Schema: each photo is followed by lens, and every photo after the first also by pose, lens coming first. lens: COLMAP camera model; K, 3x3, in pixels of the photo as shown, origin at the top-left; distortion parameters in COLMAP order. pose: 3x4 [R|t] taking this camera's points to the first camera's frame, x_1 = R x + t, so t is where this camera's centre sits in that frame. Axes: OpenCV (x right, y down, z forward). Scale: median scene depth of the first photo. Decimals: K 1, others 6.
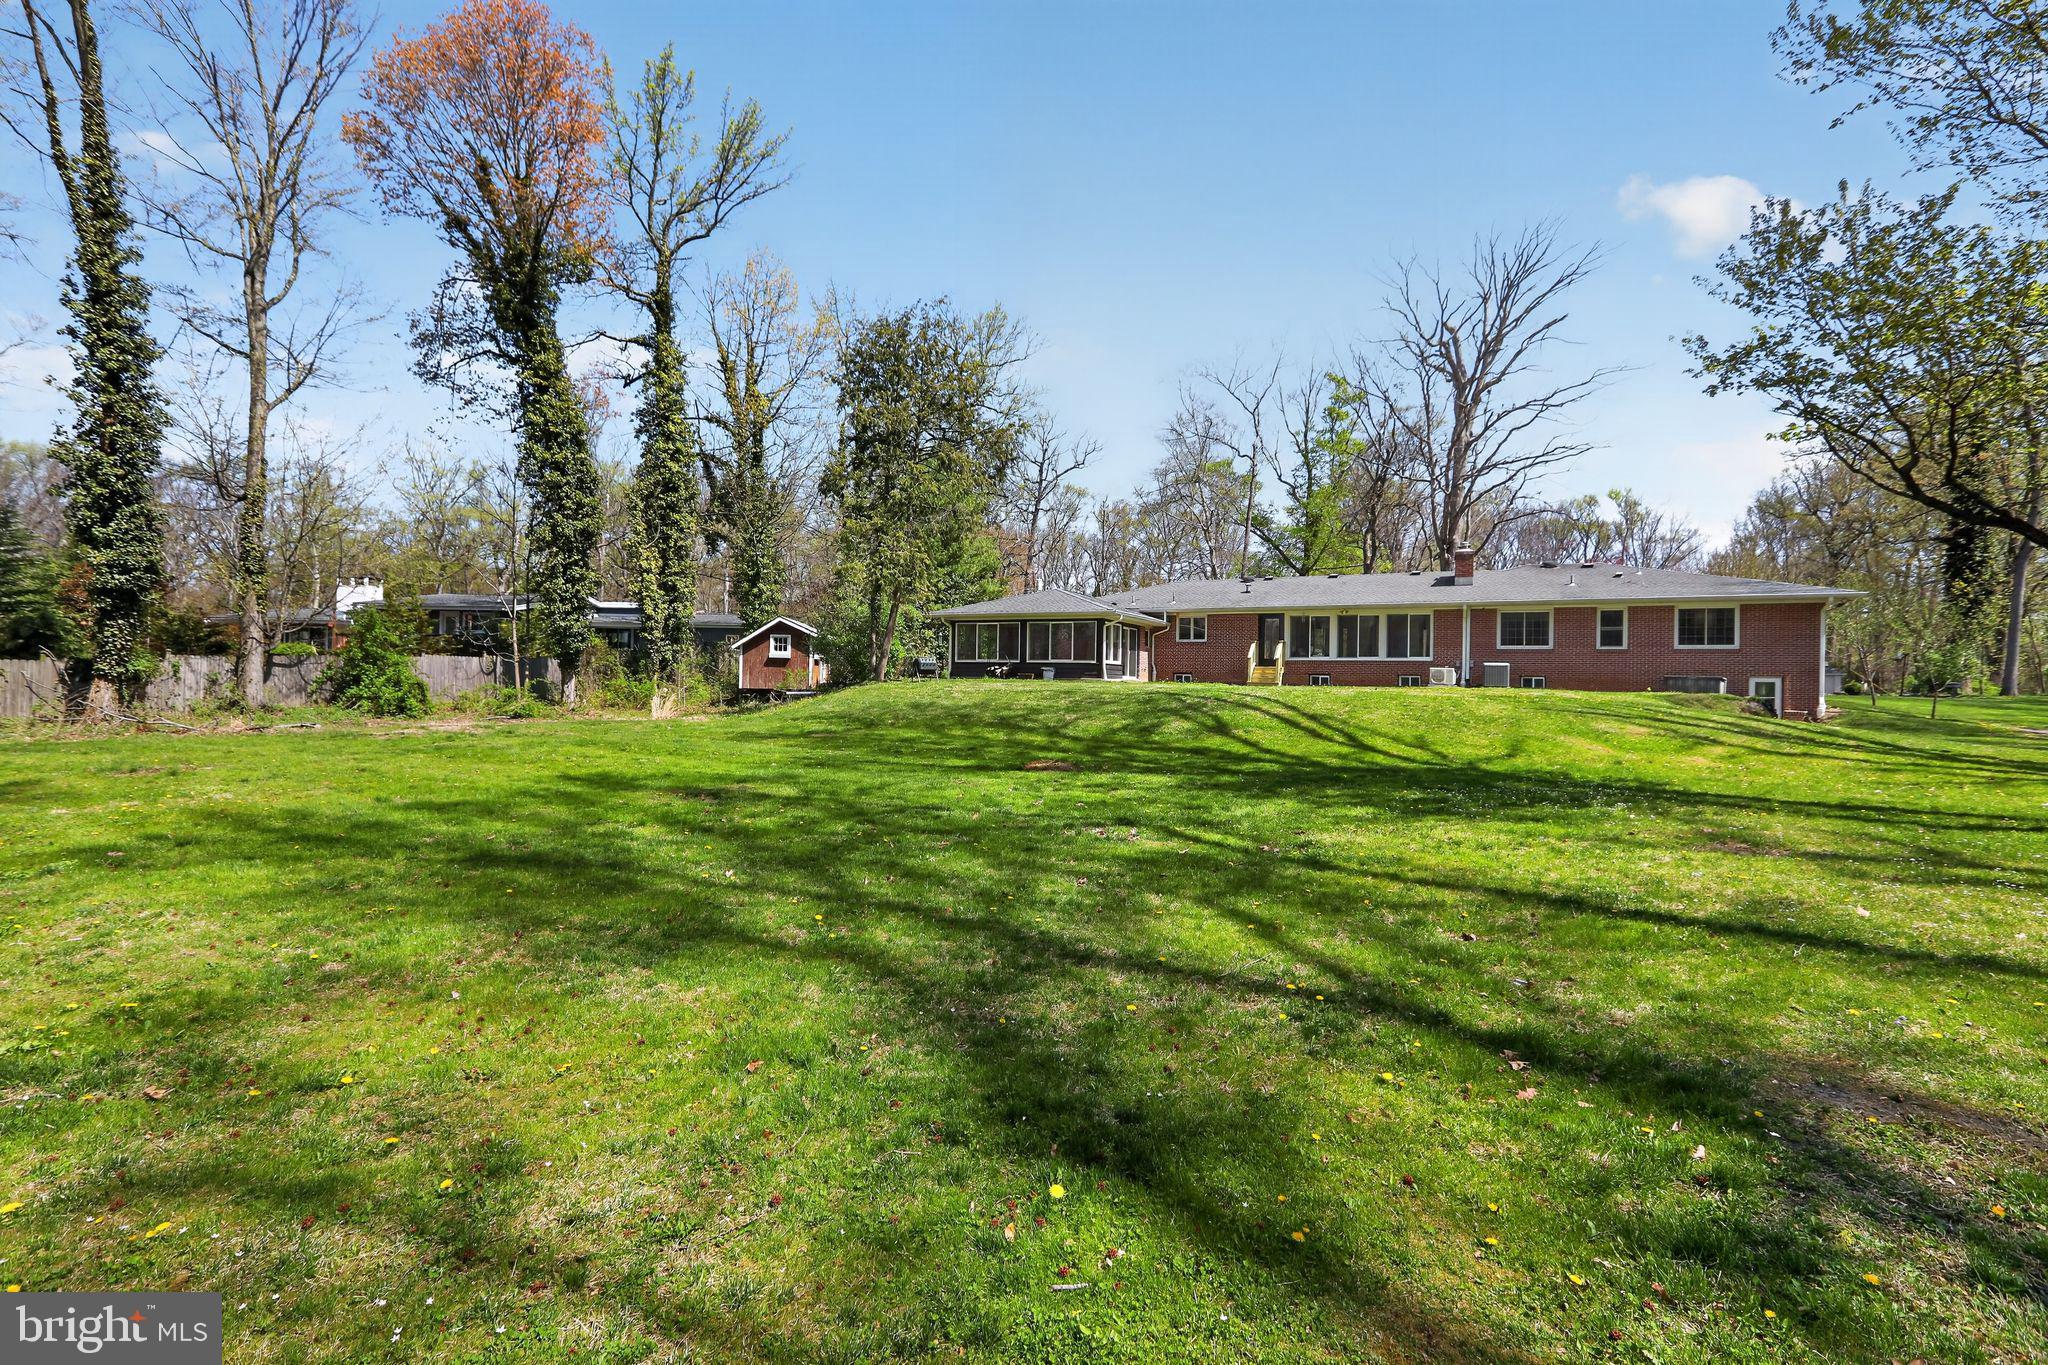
lens RADIAL K [[923.4, 0, 1022.9], [0, 923.4, 683.0], [0, 0, 1]] dist [-0.006602, 0.004318]
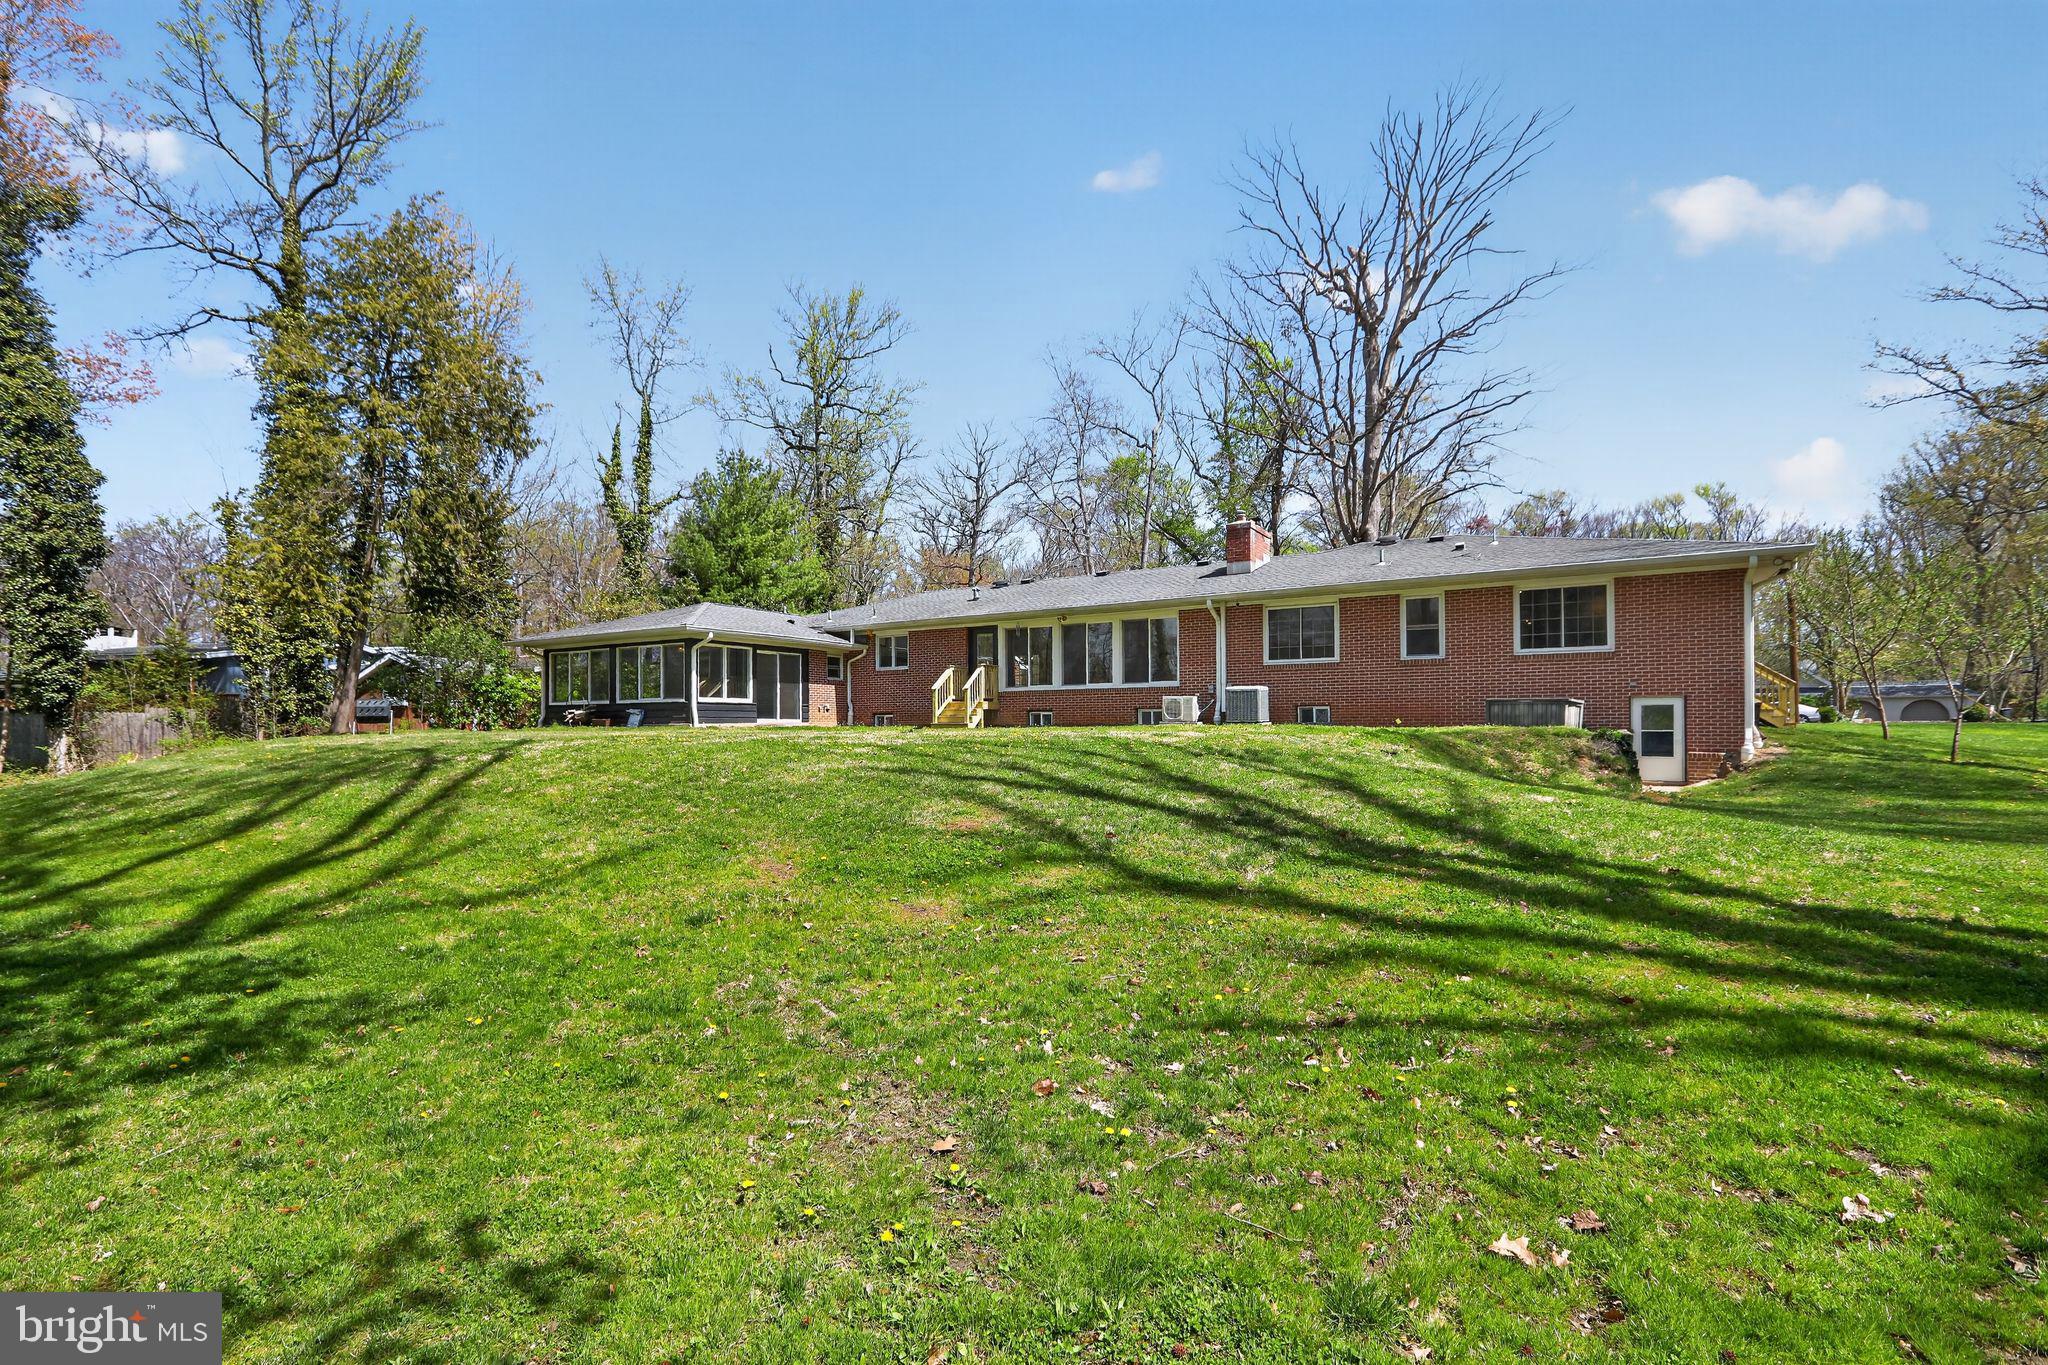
lens RADIAL K [[923.4, 0, 1046.5], [0, 923.4, 719.7], [0, 0, 1]] dist [-0.006602, 0.004318]
pose [[0.994227, -0.022936, -0.104820, 0.416475], [0.021918, 0.999701, -0.010856, 0.005535], [0.105037, 0.008496, 0.994432, 0.321933]]
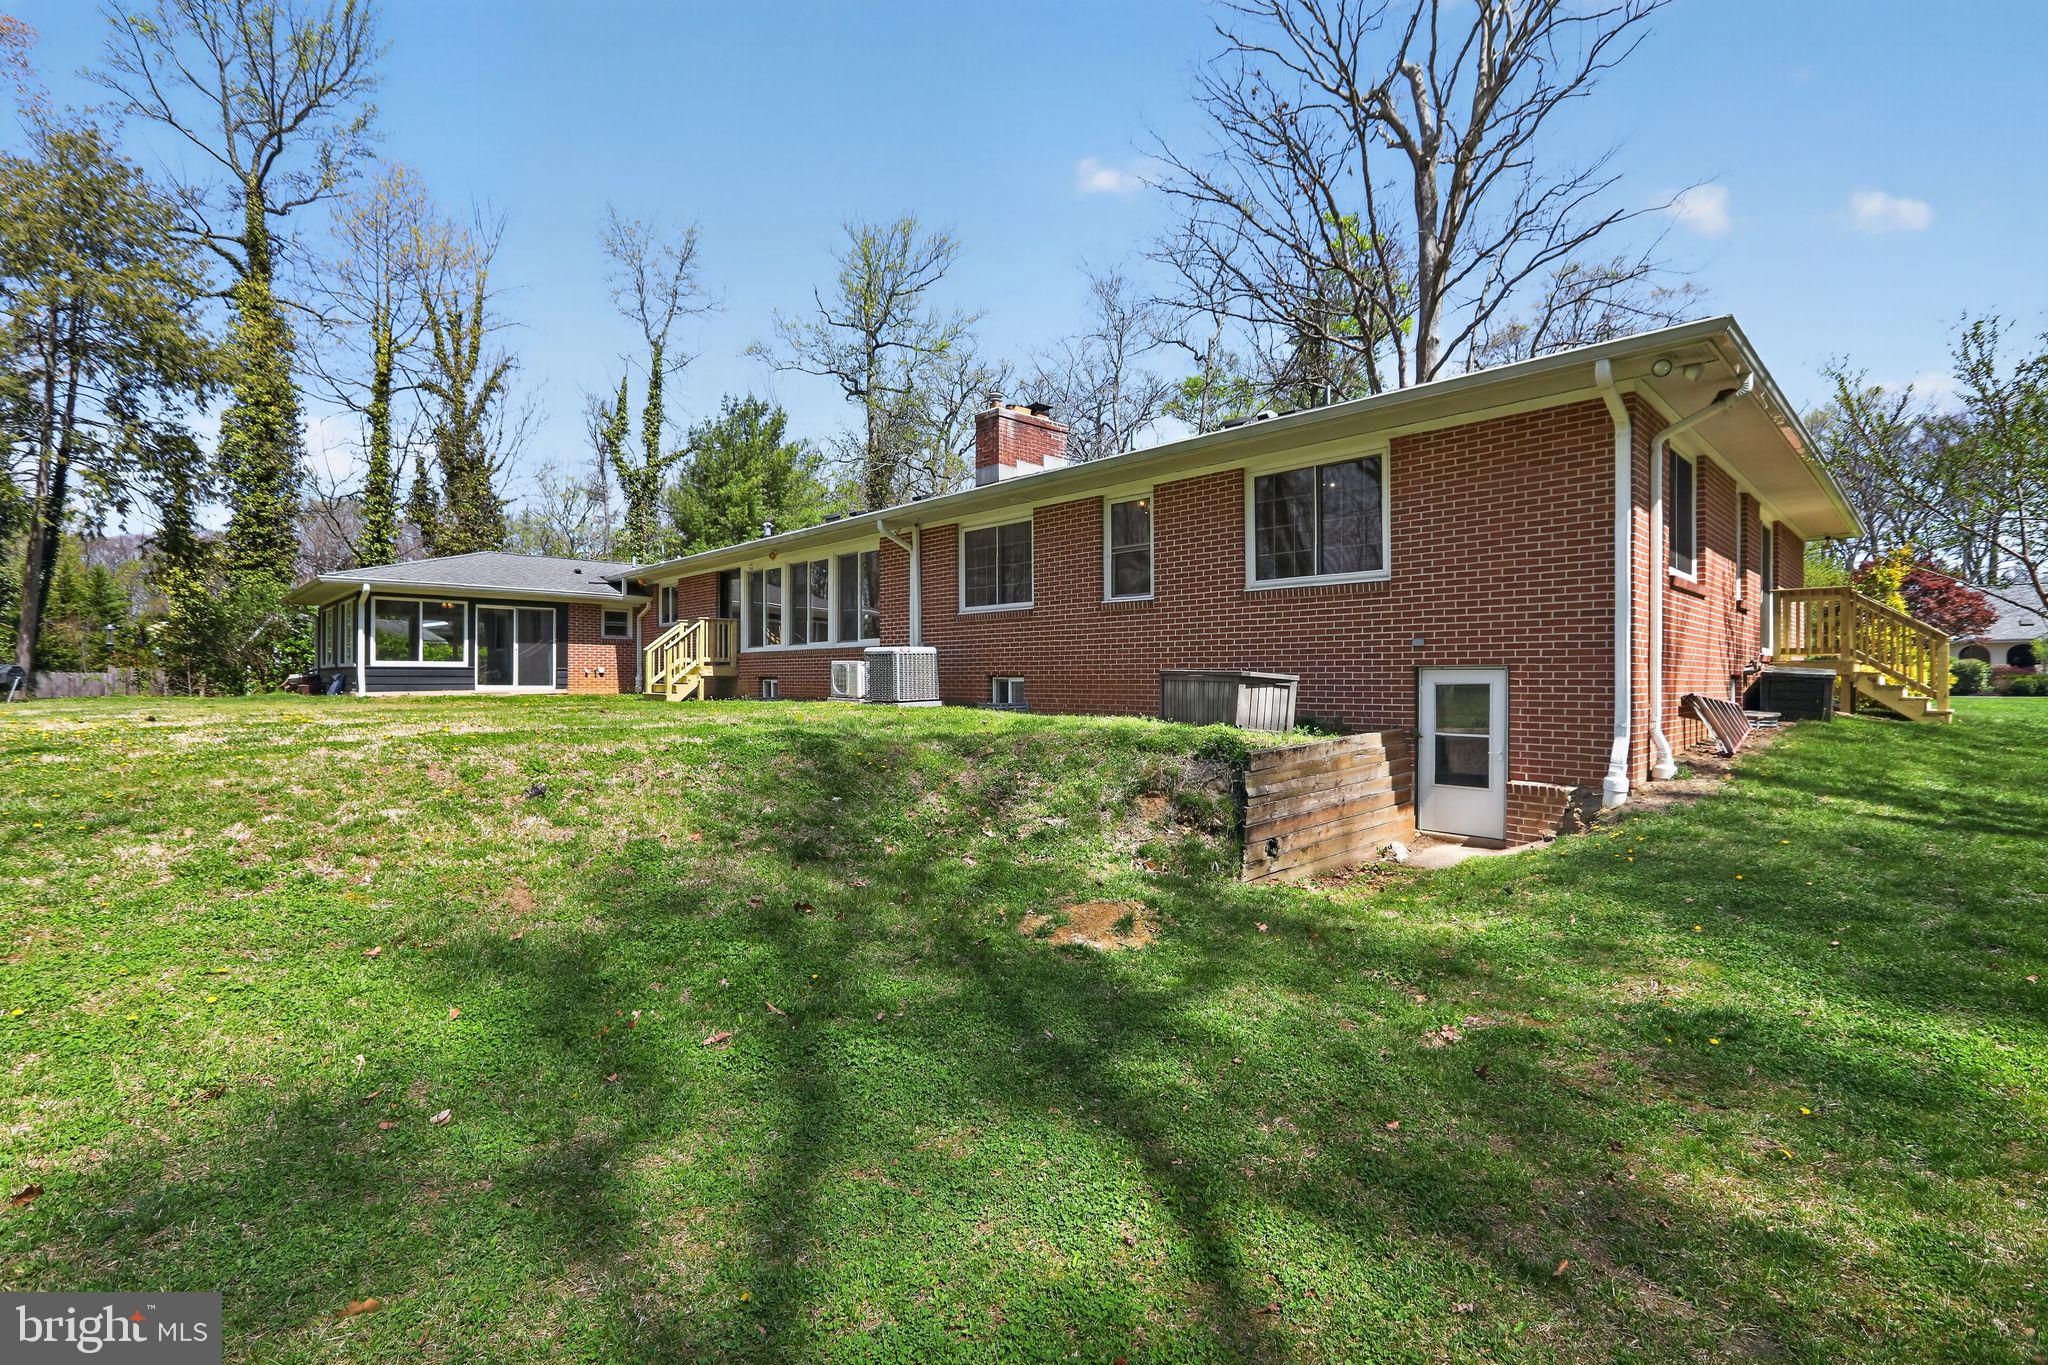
lens RADIAL K [[923.4, 0, 1034.8], [0, 923.4, 677.9], [0, 0, 1]] dist [-0.006602, 0.004318]
pose [[0.932613, -0.016509, -0.360501, 0.686633], [0.012943, 0.999841, -0.012304, -0.000932], [0.360647, 0.006809, 0.932678, 0.585760]]
